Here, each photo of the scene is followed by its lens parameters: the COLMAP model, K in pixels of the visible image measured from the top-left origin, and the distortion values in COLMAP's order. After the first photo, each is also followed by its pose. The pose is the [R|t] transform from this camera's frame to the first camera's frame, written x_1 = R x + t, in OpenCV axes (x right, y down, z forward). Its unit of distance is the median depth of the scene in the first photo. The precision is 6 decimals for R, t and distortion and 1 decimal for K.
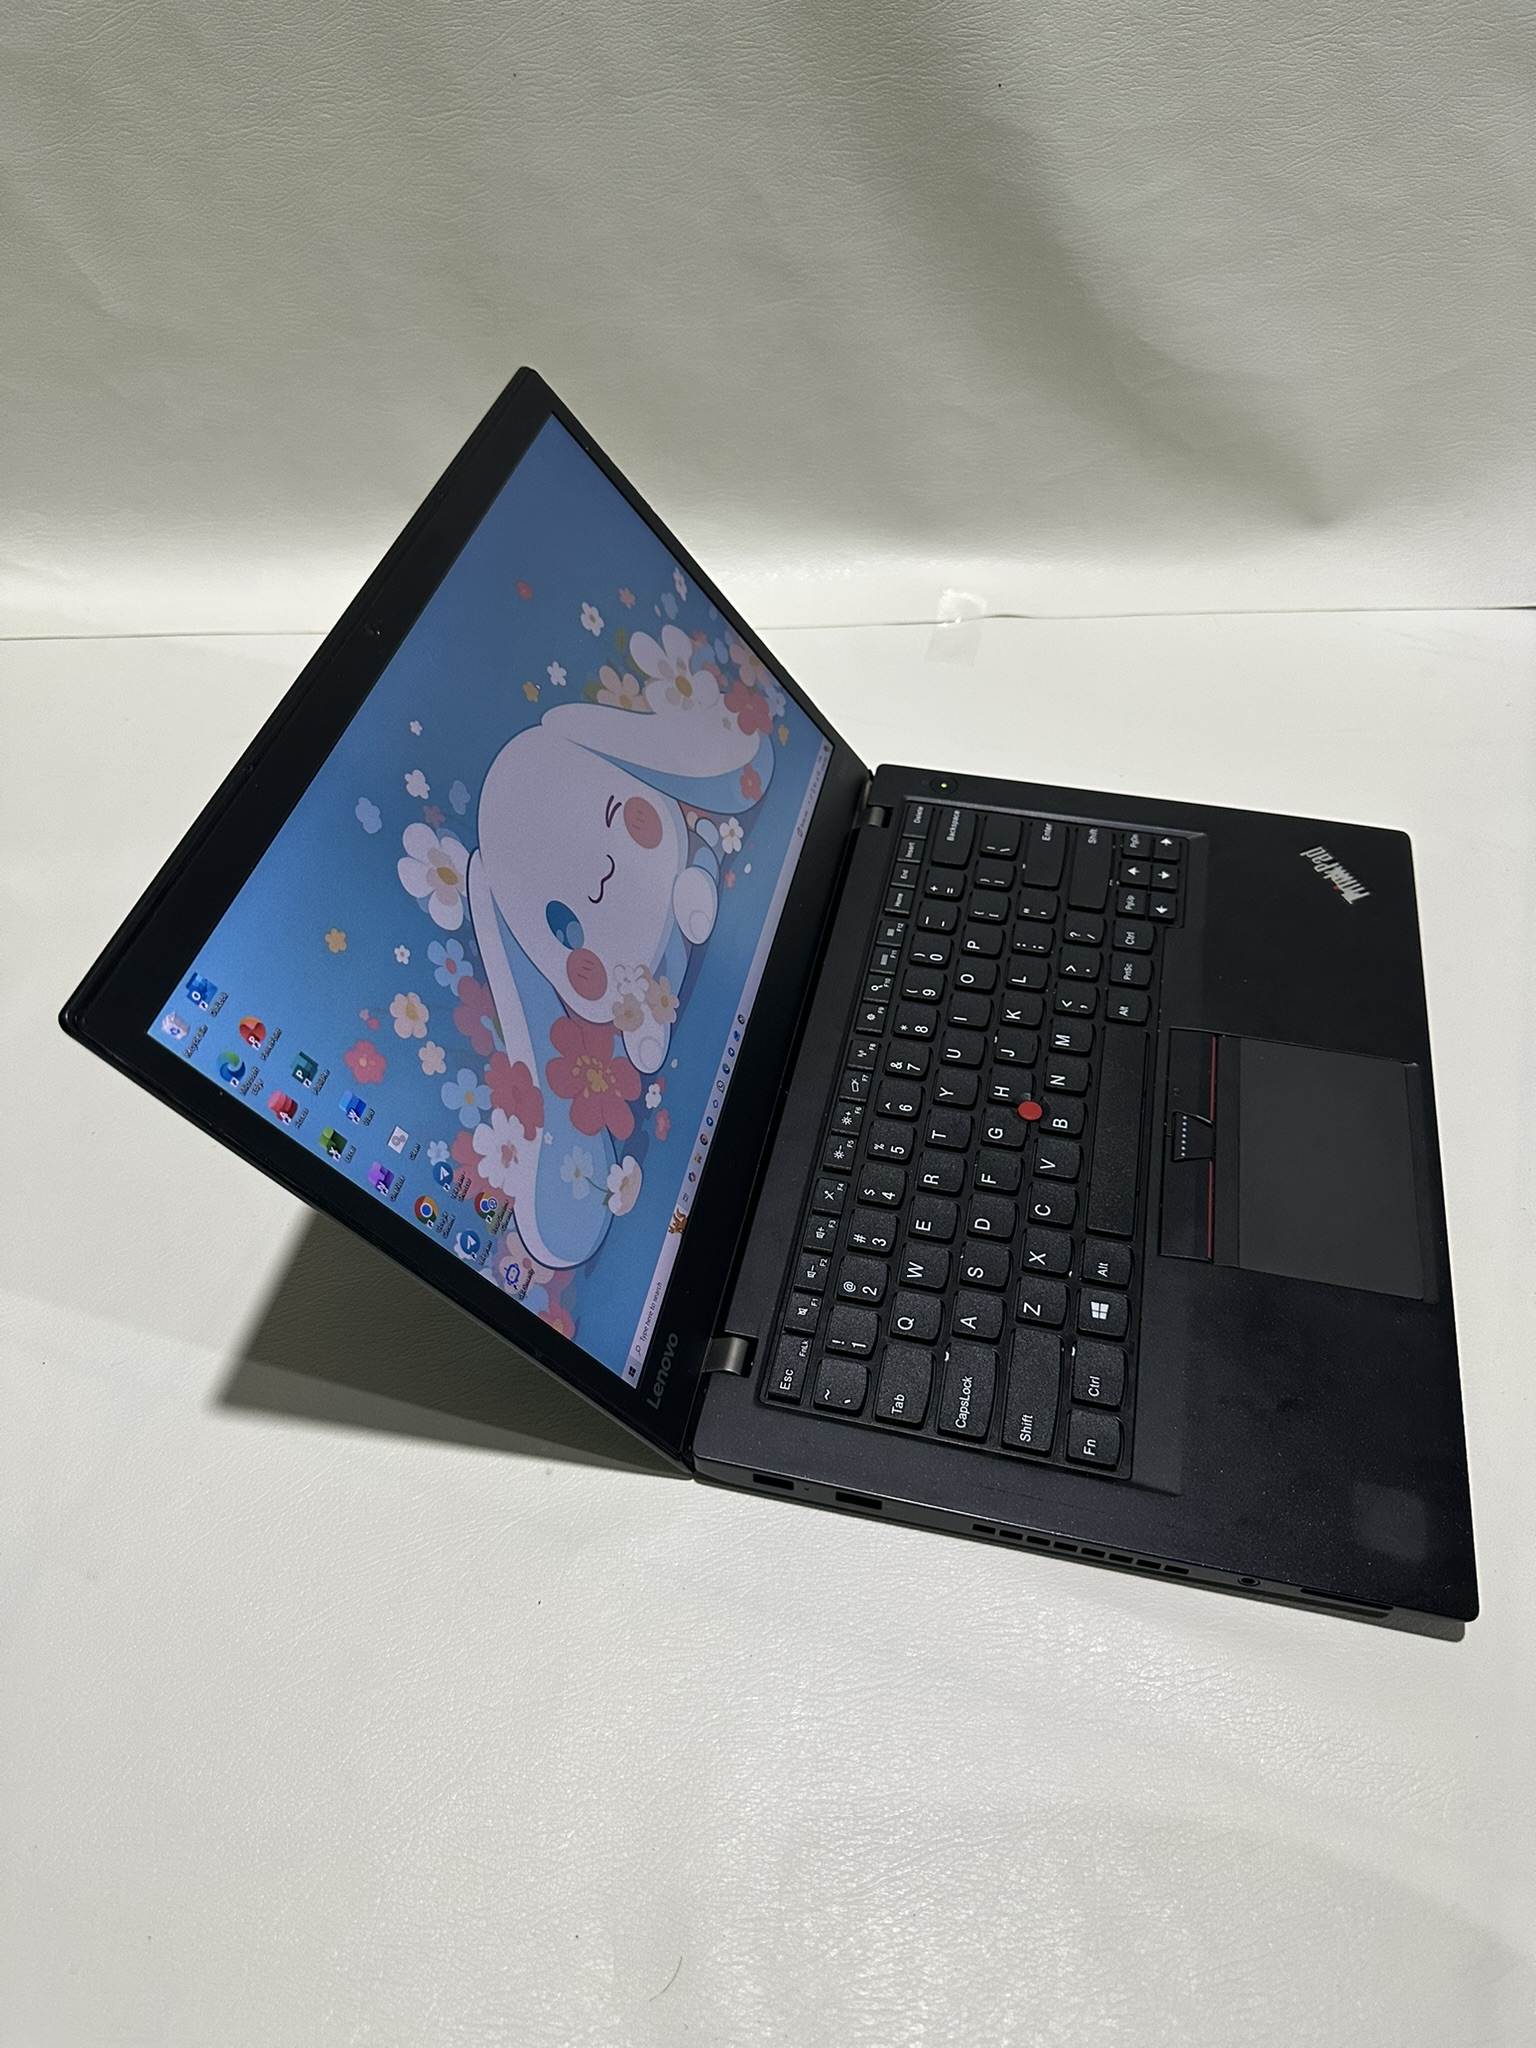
lens RADIAL K [[1365.0, 0, 770.0], [0, 1365.0, 1085.0], [0, 0, 1]] dist [0.164092, -0.304912]
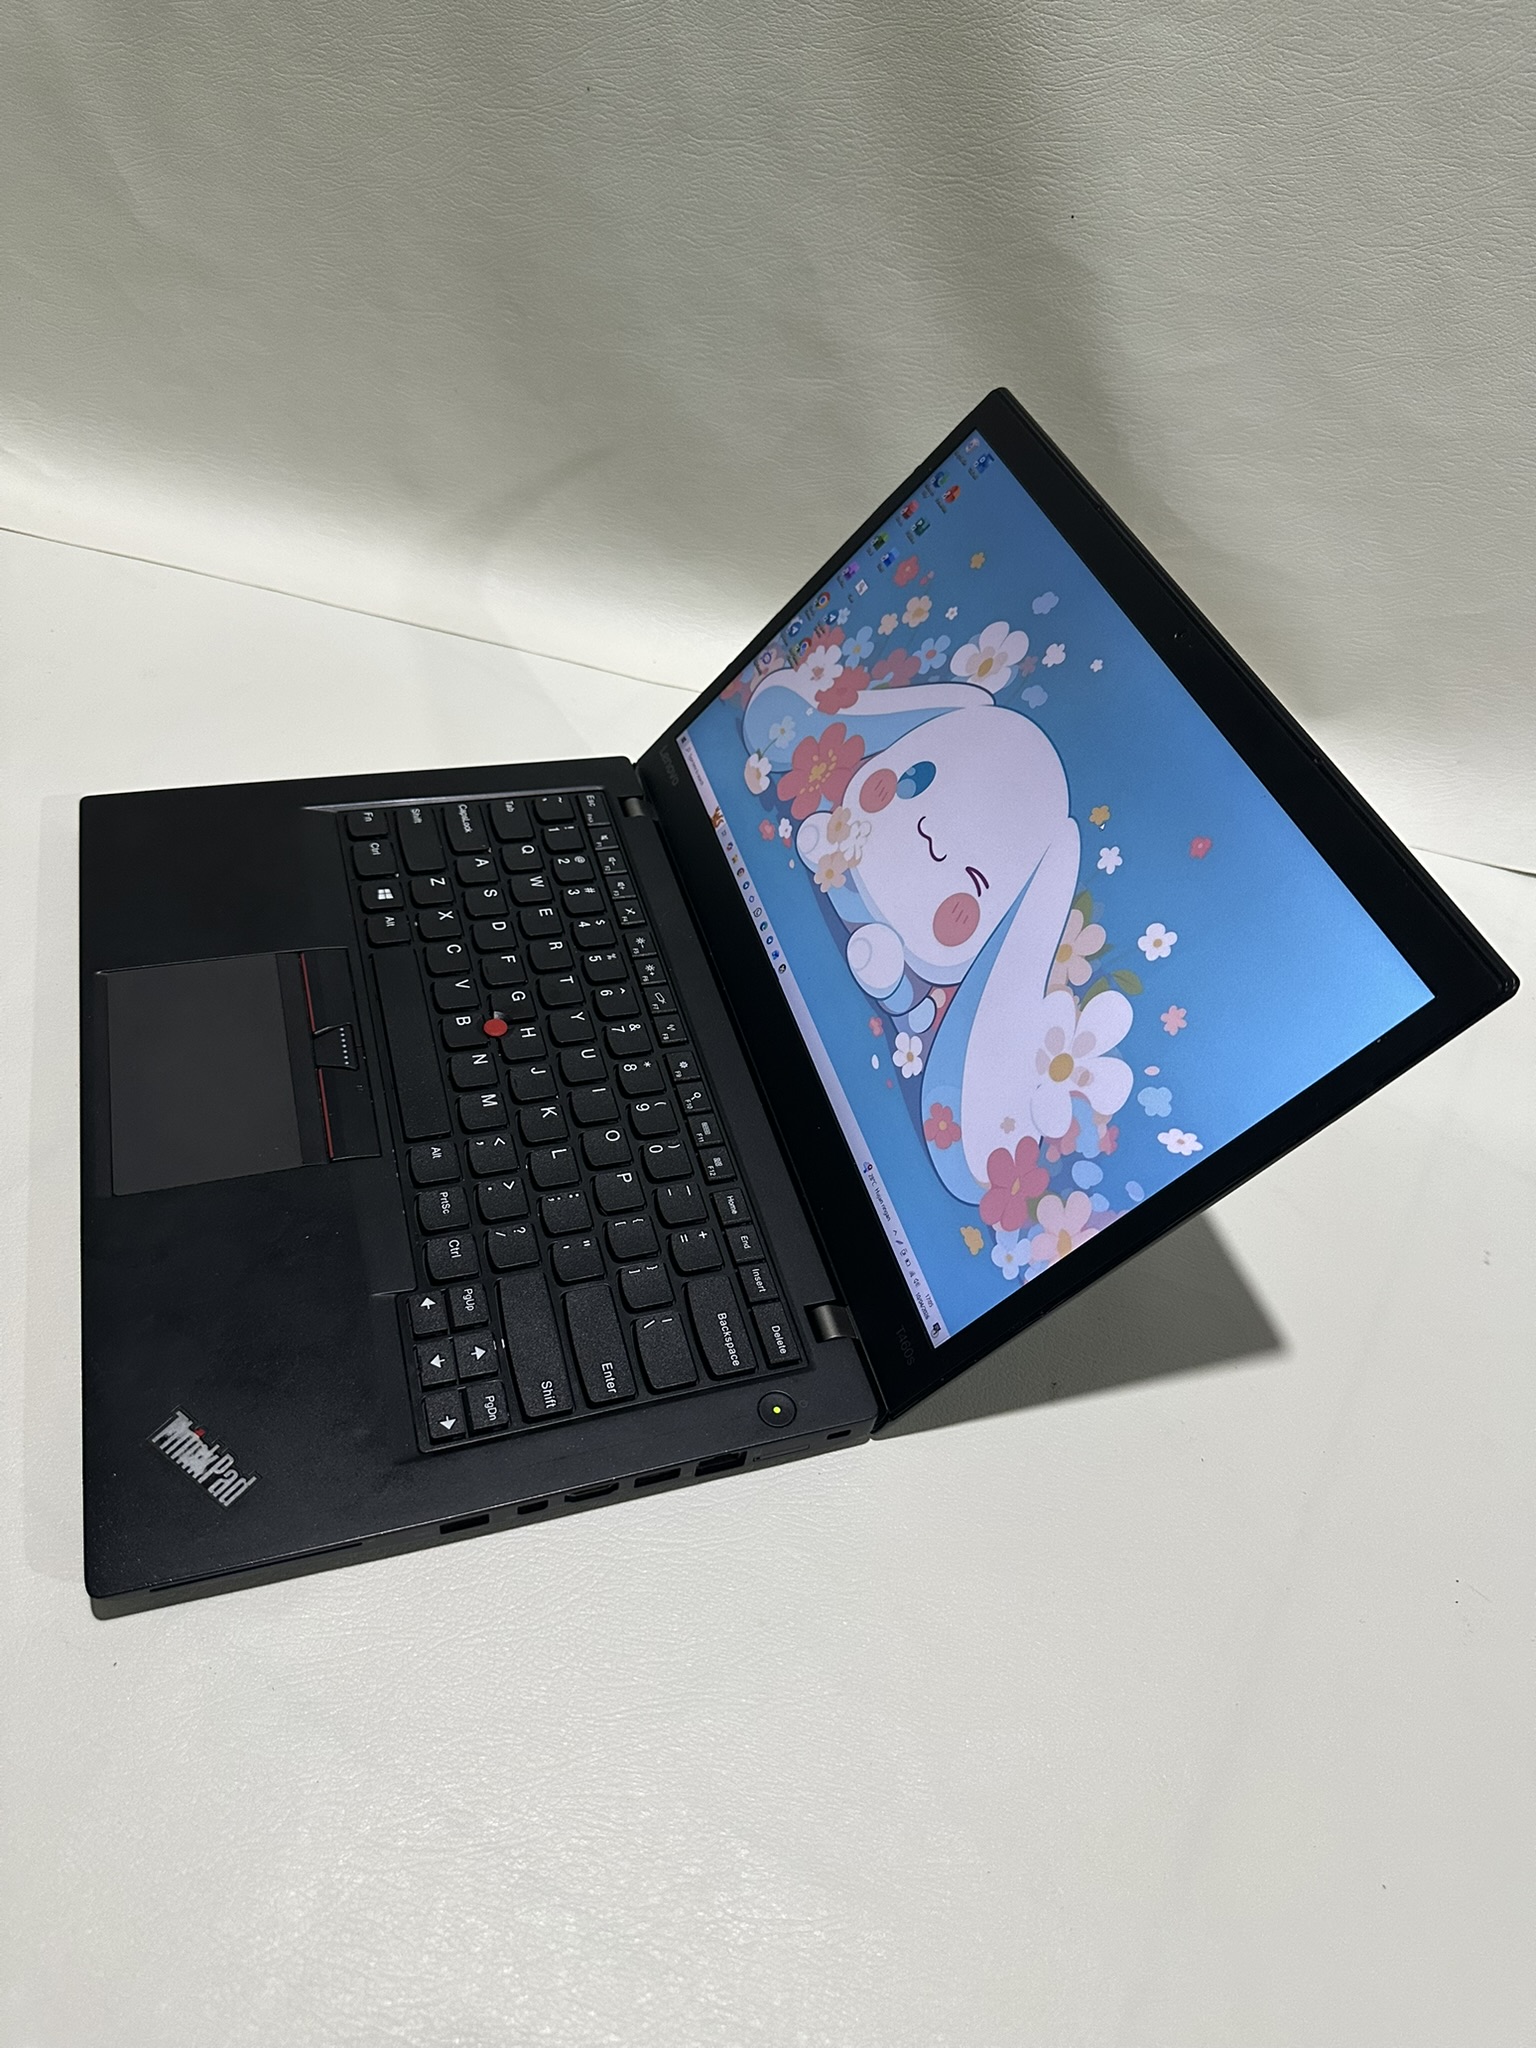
lens RADIAL K [[1387.2, 0, 743.5], [0, 1387.2, 1088.0], [0, 0, 1]] dist [0.166209, -0.228448]
pose [[-0.868978, 0.307581, -0.387649, 0.490588], [-0.444890, -0.142580, 0.884163, -1.089947], [0.216681, 0.940779, 0.260739, 0.890812]]
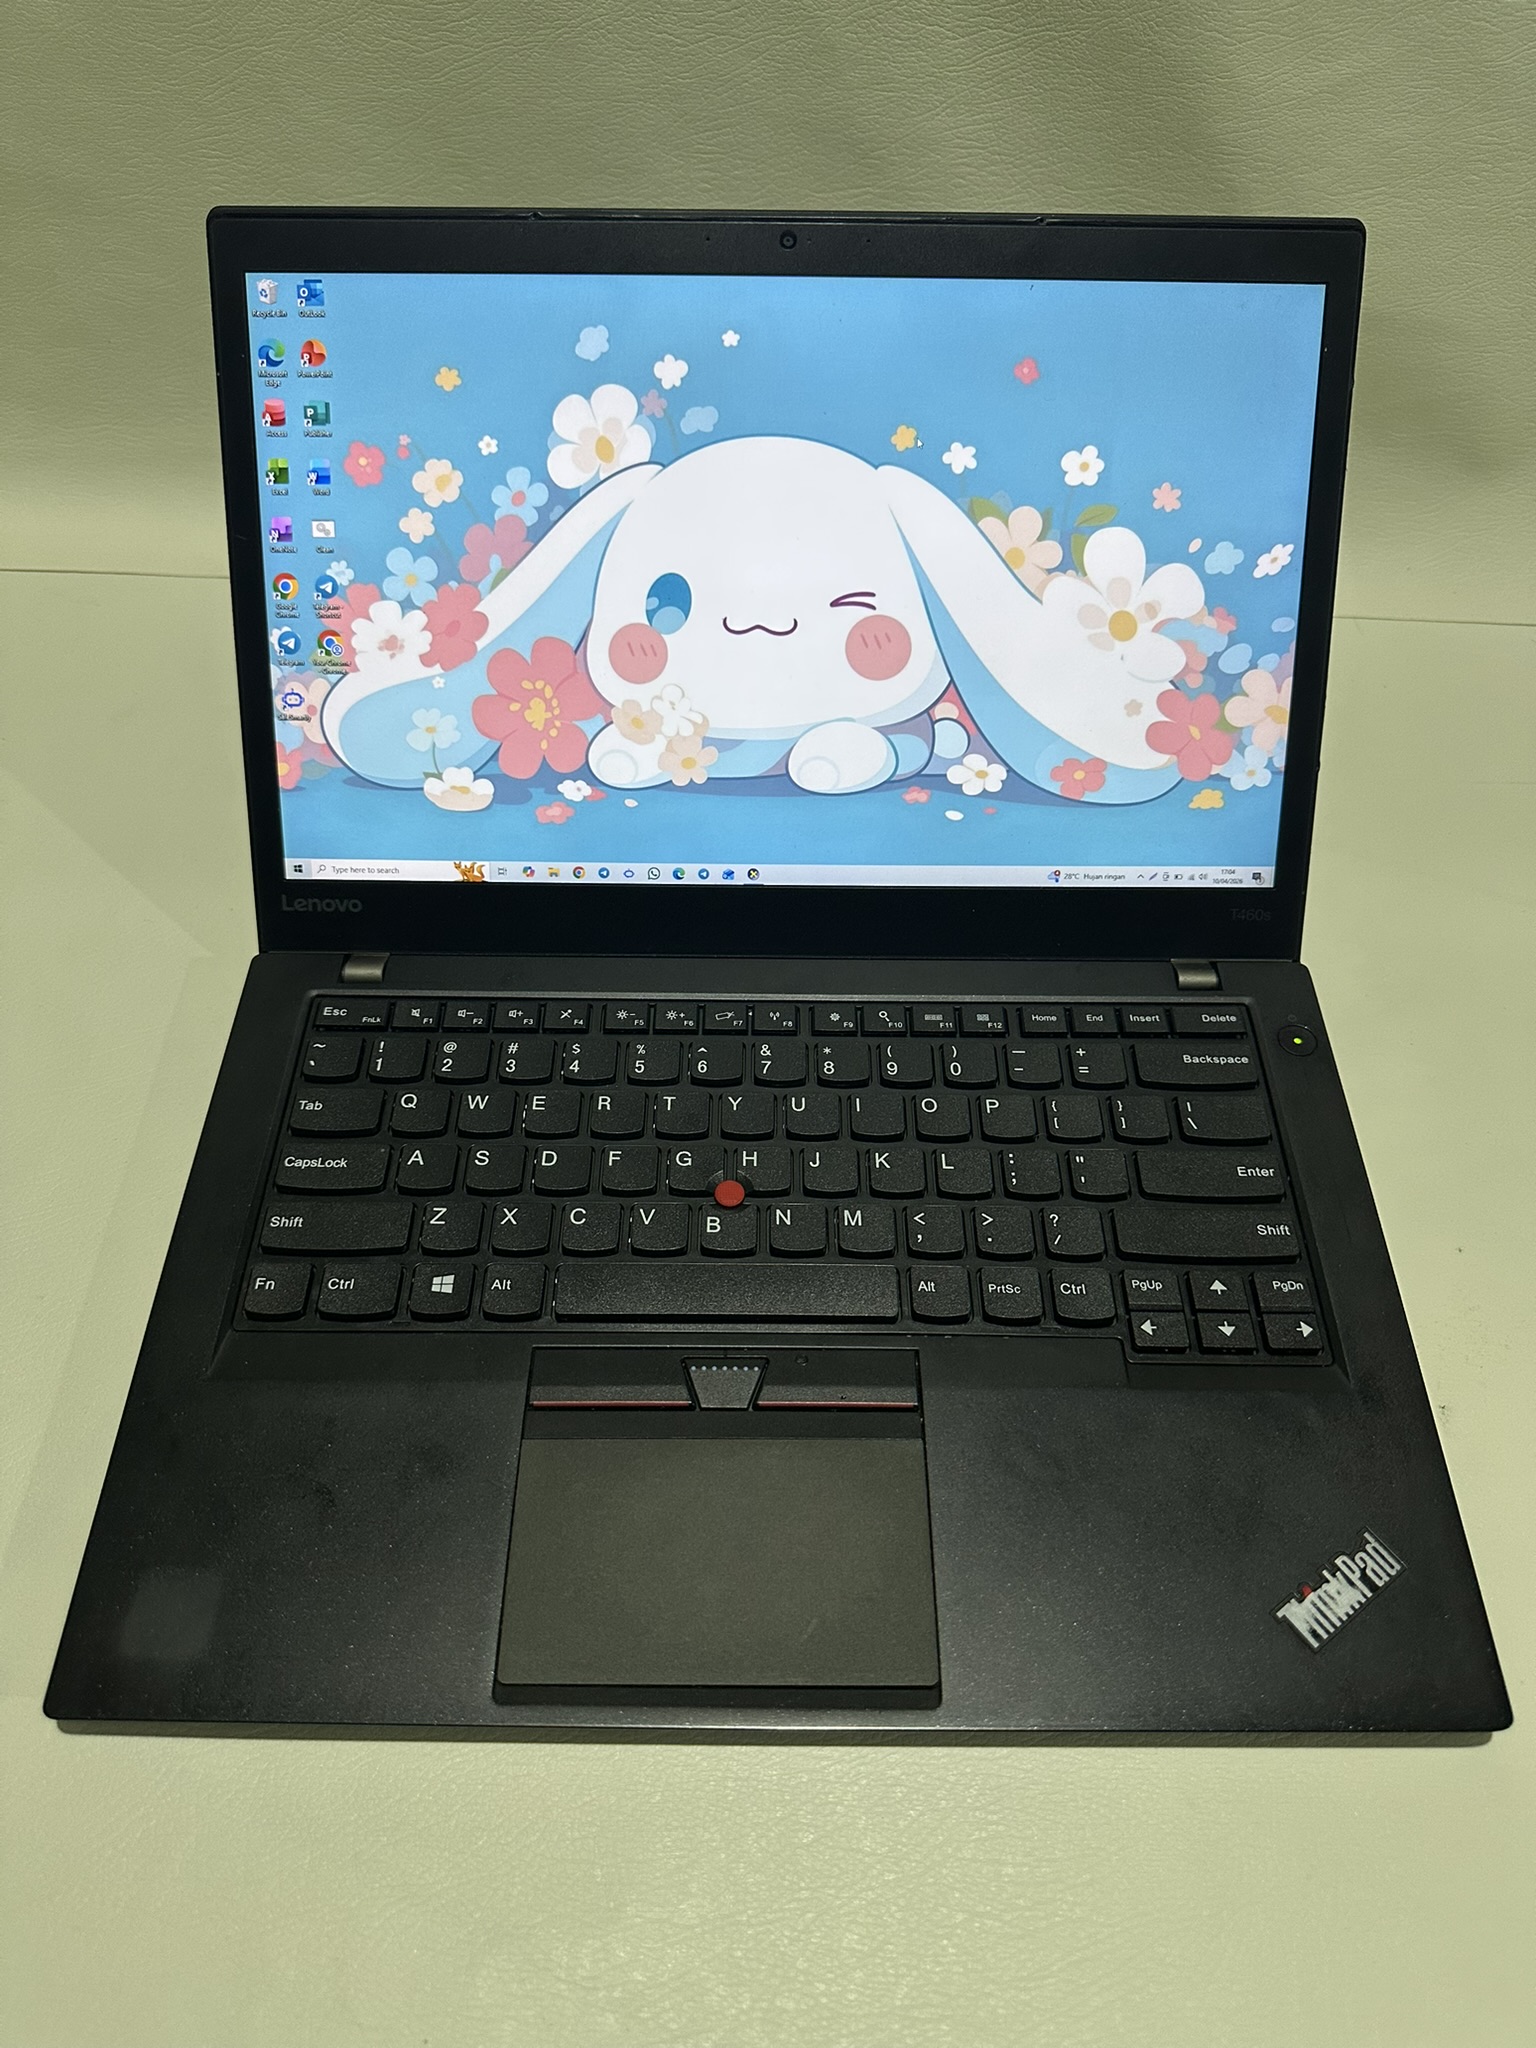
lens RADIAL K [[1365.0, 0, 770.0], [0, 1365.0, 1085.0], [0, 0, 1]] dist [0.164092, -0.304912]
pose [[0.213144, 0.804936, -0.553757, 0.640175], [-0.769034, 0.487810, 0.413071, -0.392261], [0.602624, 0.337815, 0.722998, 0.461410]]
